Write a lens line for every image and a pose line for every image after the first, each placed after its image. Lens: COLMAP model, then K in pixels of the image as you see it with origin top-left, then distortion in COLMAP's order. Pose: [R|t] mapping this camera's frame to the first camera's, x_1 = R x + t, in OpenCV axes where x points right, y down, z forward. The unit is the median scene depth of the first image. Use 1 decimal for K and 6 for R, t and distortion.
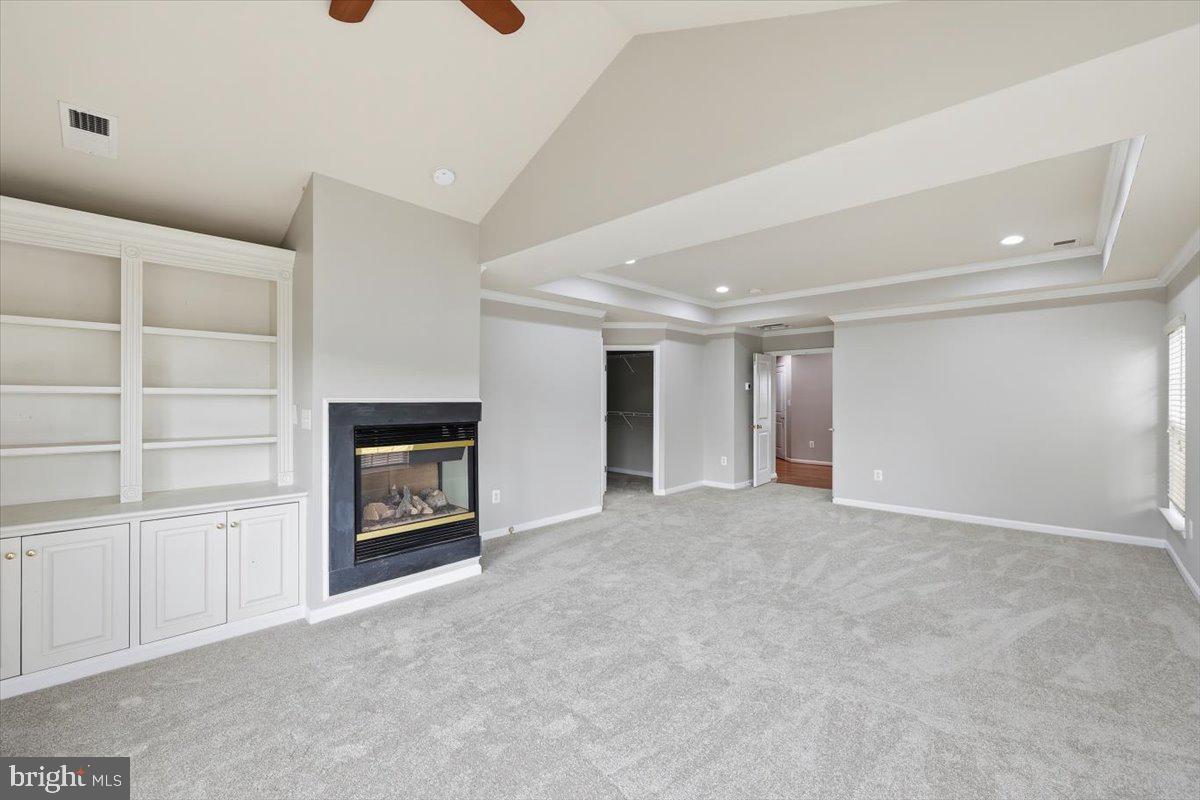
lens RADIAL K [[497.4, 0, 600.8], [0, 497.4, 406.0], [0, 0, 1]] dist [0.001049, 0.000291]
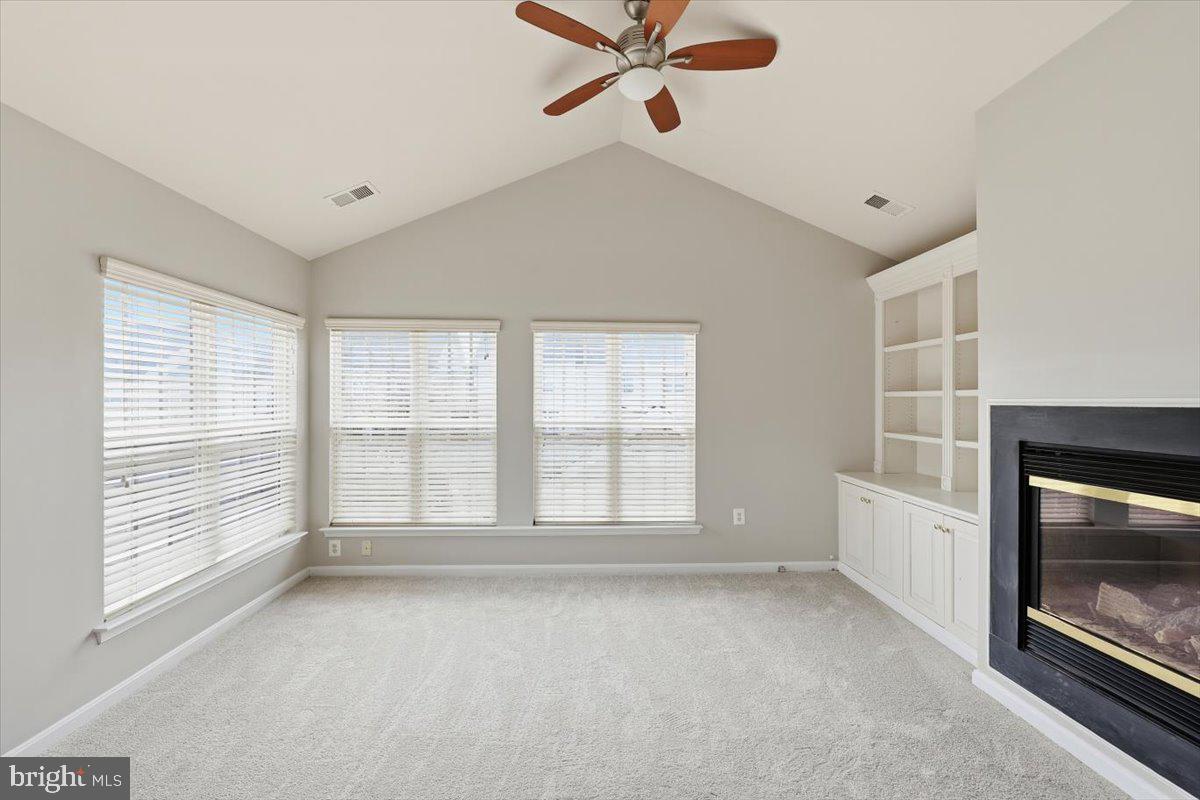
lens RADIAL K [[494.1, 0, 602.2], [0, 494.1, 400.6], [0, 0, 1]] dist [-0.001106, 0.000023]
pose [[-0.693277, -0.003124, -0.720664, 0.309323], [-0.011680, 0.999908, 0.006902, -0.009418], [0.720576, 0.013202, -0.693250, 0.869701]]
